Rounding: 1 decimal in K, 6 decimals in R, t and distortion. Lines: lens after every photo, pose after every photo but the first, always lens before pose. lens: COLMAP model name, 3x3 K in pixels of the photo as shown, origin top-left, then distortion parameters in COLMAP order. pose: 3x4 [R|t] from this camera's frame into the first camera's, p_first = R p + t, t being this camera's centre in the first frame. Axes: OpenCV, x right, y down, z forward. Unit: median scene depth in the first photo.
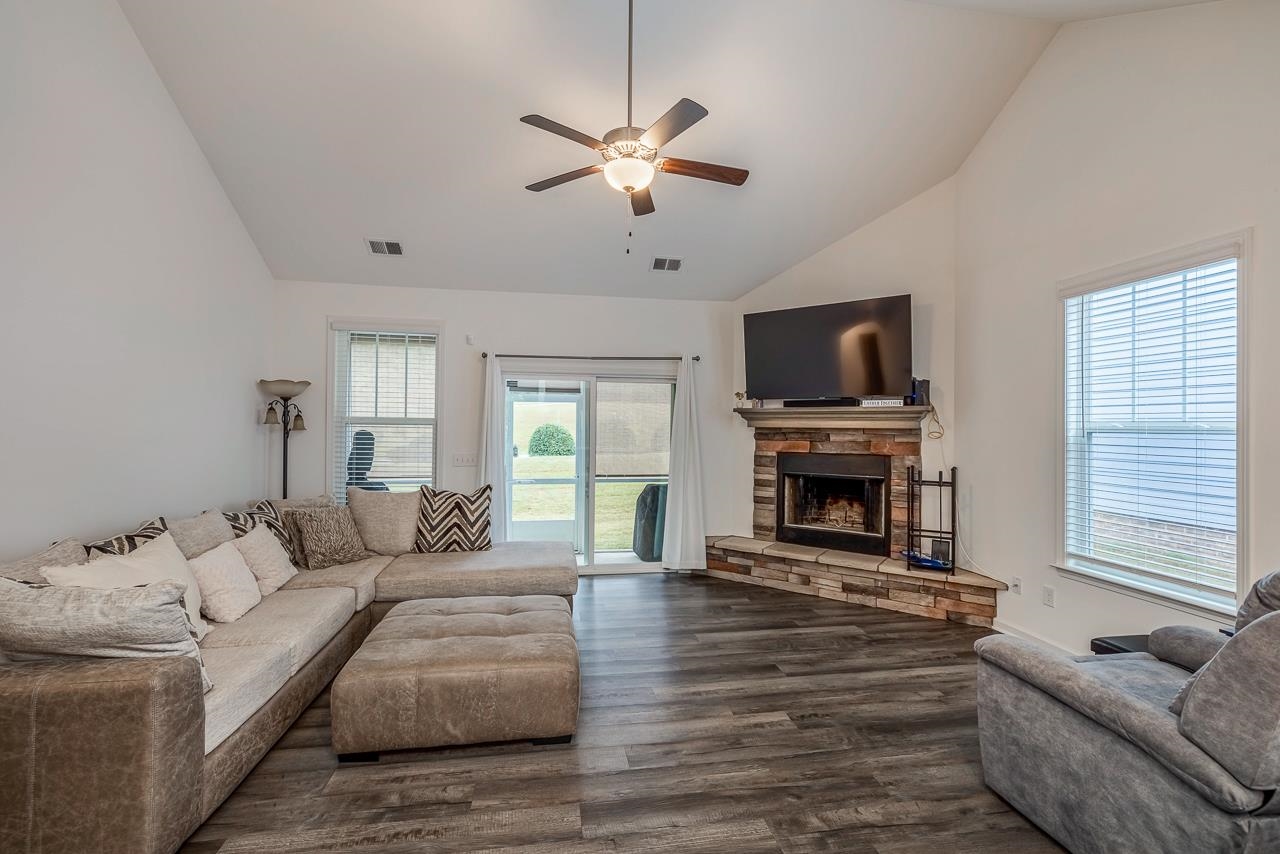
lens RADIAL K [[560.2, 0, 633.0], [0, 560.2, 420.1], [0, 0, 1]] dist [0.000336, 0.000250]
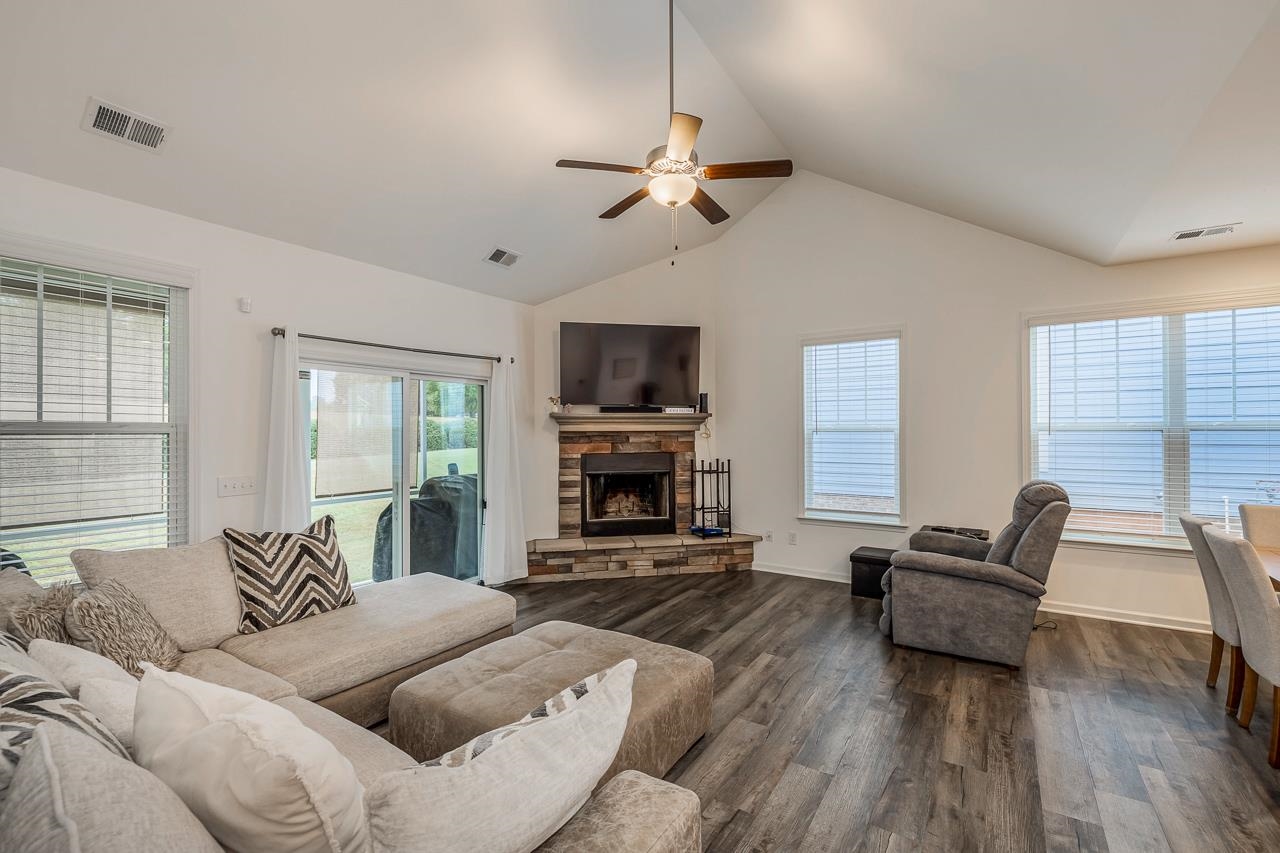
lens RADIAL K [[560.2, 0, 654.3], [0, 560.2, 427.9], [0, 0, 1]] dist [0.000336, 0.000250]
pose [[0.659944, -0.007417, 0.751278, -0.521936], [0.002247, 0.999966, 0.007898, -0.001908], [-0.751312, -0.003524, 0.659938, 0.212033]]
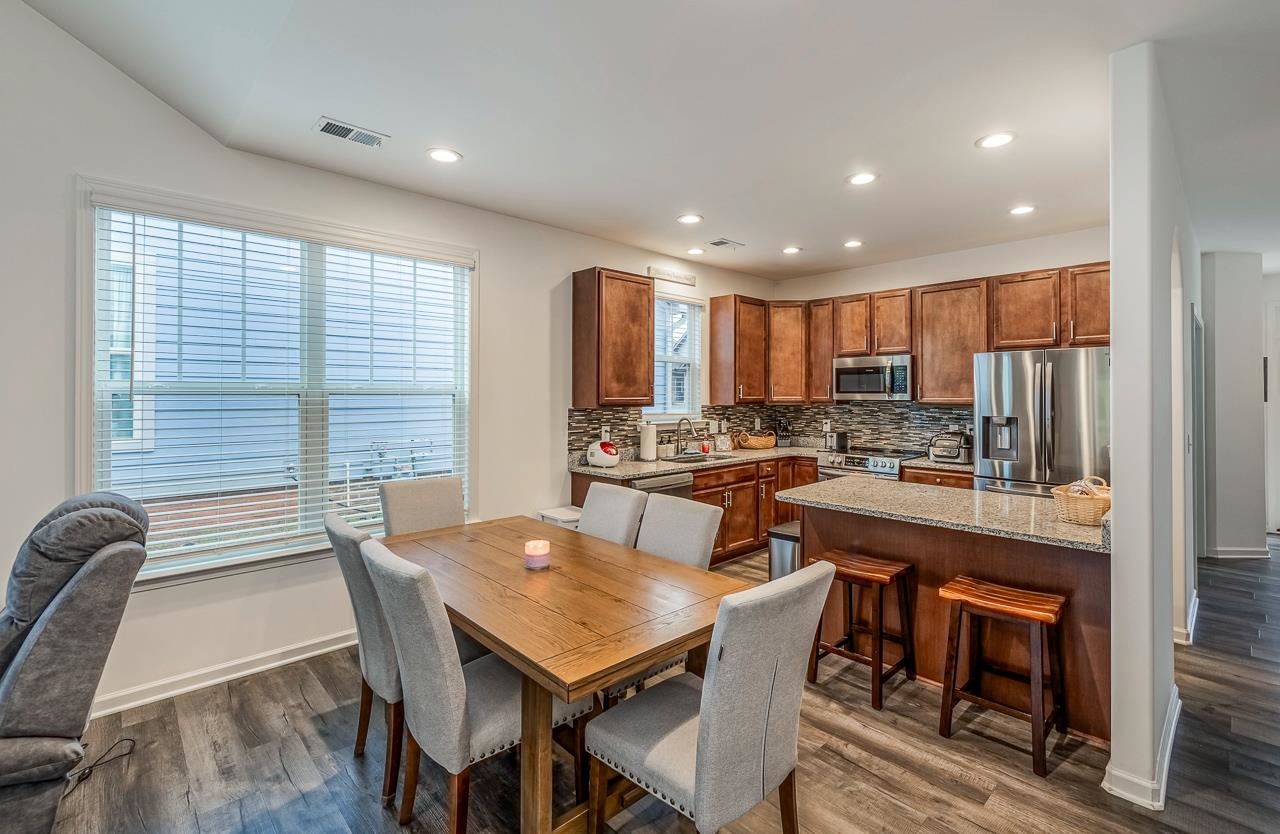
lens RADIAL K [[576.3, 0, 652.5], [0, 576.3, 391.9], [0, 0, 1]] dist [-0.000588, 0.000157]
pose [[-0.550301, -0.012232, 0.834877, -0.113124], [-0.018779, 0.999821, 0.002270, -0.000867], [-0.834755, -0.014429, -0.550432, 0.219642]]
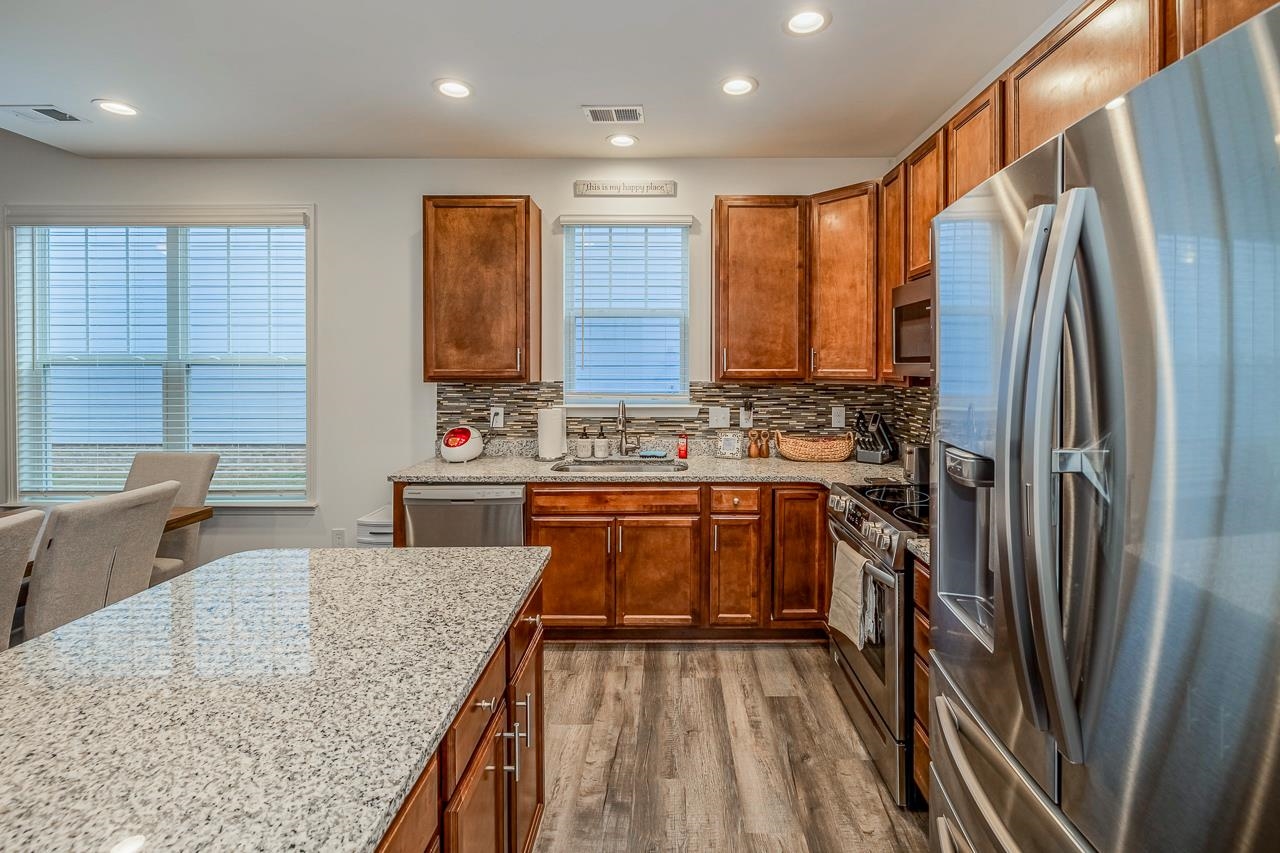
lens RADIAL K [[560.2, 0, 634.4], [0, 560.2, 373.2], [0, 0, 1]] dist [0.000336, 0.000250]
pose [[0.198205, -0.026431, 0.979804, 0.098151], [-0.008820, 0.999548, 0.028748, -0.004965], [-0.980121, -0.014340, 0.197882, -0.633009]]
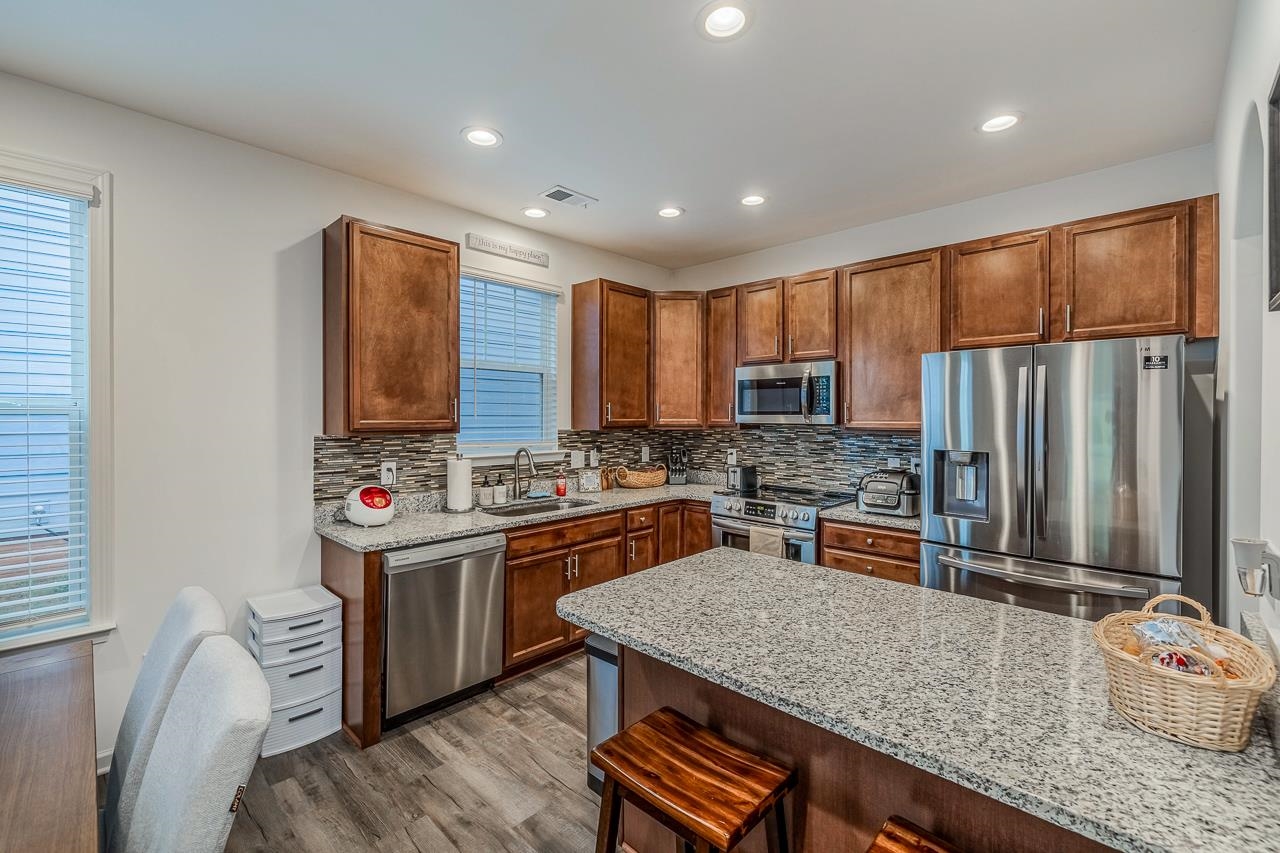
lens RADIAL K [[560.2, 0, 634.8], [0, 560.2, 419.8], [0, 0, 1]] dist [0.000336, 0.000250]
pose [[-0.580577, -0.023169, 0.813876, 0.072455], [-0.020998, 0.999689, 0.013479, -0.002470], [-0.813934, -0.009264, -0.580883, -0.136408]]
